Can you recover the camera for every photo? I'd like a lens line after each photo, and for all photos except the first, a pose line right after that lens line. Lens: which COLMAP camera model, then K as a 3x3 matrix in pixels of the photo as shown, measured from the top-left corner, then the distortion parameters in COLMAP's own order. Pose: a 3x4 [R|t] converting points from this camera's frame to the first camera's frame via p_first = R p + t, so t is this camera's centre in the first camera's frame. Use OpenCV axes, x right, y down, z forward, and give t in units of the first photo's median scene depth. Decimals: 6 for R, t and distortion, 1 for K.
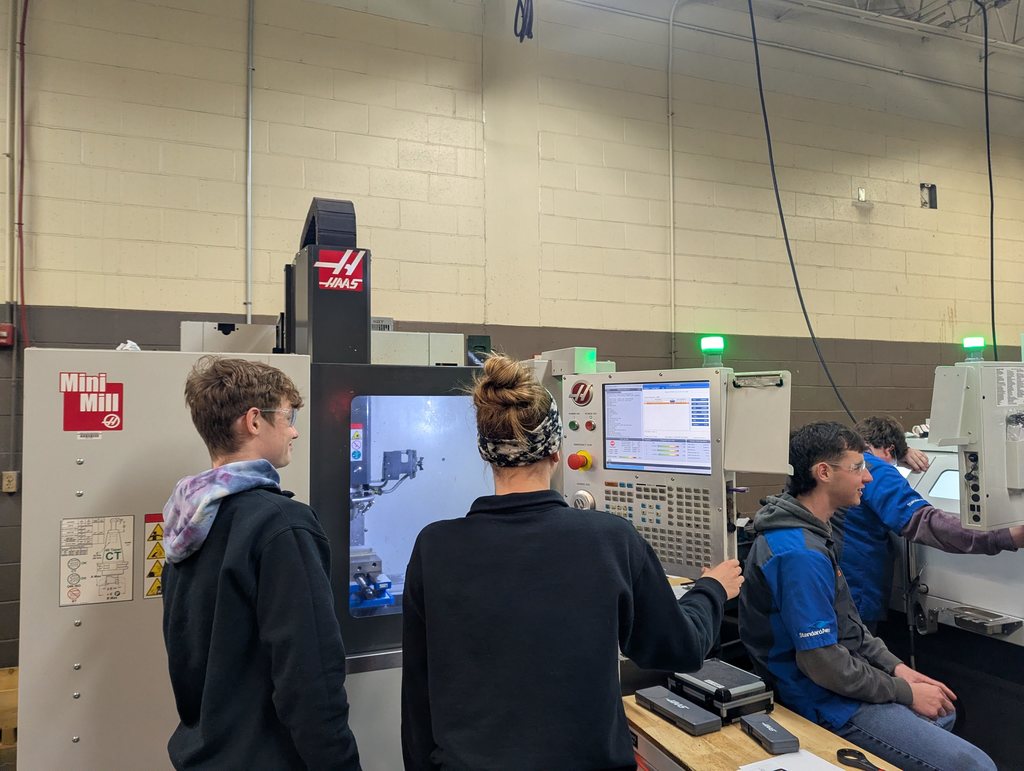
lens RADIAL K [[721.3, 0, 512.0], [0, 721.3, 385.5], [0, 0, 1]] dist [0.030079, -0.002999]
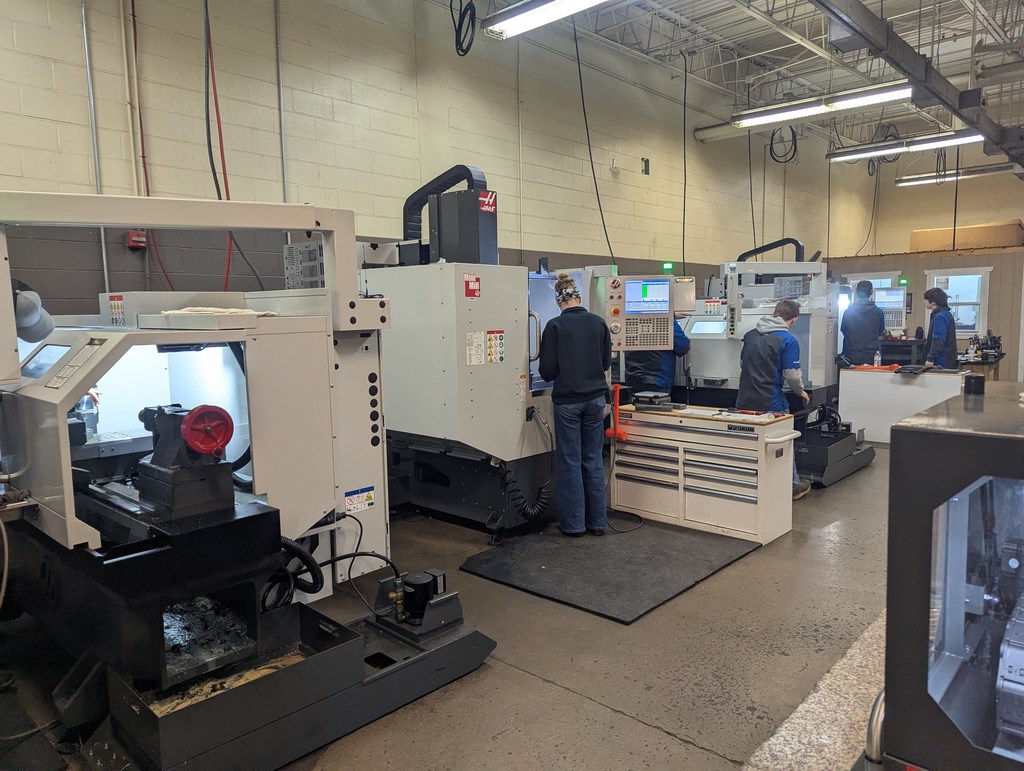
lens RADIAL K [[721.3, 0, 512.0], [0, 721.3, 385.5], [0, 0, 1]] dist [0.030079, -0.002999]
pose [[0.897077, -0.052013, 0.438802, -0.673770], [-0.008395, 0.990863, 0.134613, 0.012389], [-0.441794, -0.124442, 0.888444, -0.563175]]
